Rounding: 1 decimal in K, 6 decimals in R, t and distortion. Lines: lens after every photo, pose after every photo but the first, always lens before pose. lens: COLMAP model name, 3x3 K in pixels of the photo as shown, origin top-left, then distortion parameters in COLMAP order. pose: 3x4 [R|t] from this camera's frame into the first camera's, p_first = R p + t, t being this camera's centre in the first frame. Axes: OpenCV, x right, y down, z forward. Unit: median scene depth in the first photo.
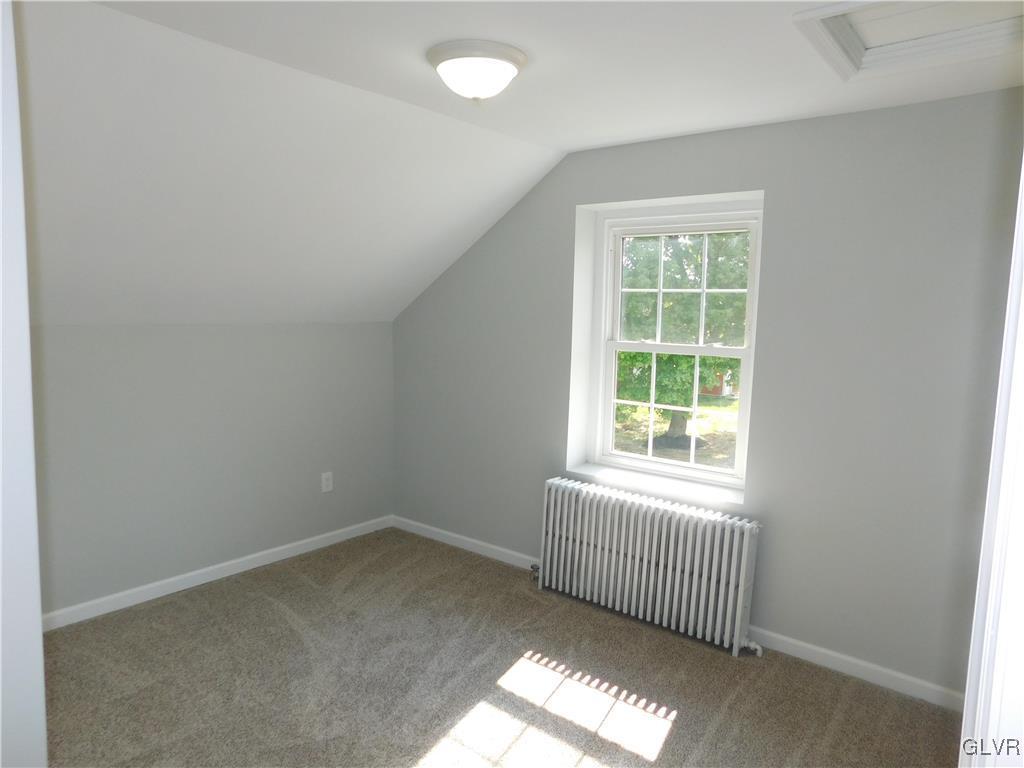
lens RADIAL K [[679.7, 0, 516.7], [0, 679.7, 386.0], [0, 0, 1]] dist [-0.048542, 0.018760]
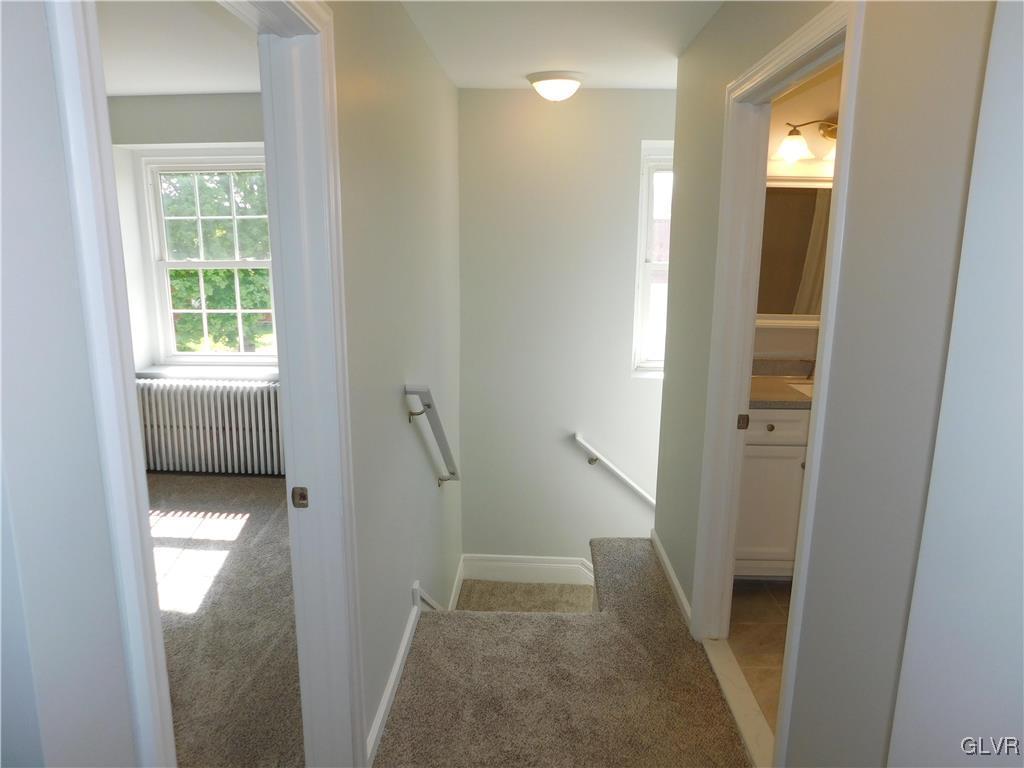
lens RADIAL K [[679.7, 0, 519.2], [0, 679.7, 372.8], [0, 0, 1]] dist [-0.048542, 0.018760]
pose [[0.811012, -0.138617, 0.568371, -0.052322], [0.089096, 0.989457, 0.114183, 0.053424], [-0.578206, -0.041964, 0.814811, -0.366987]]
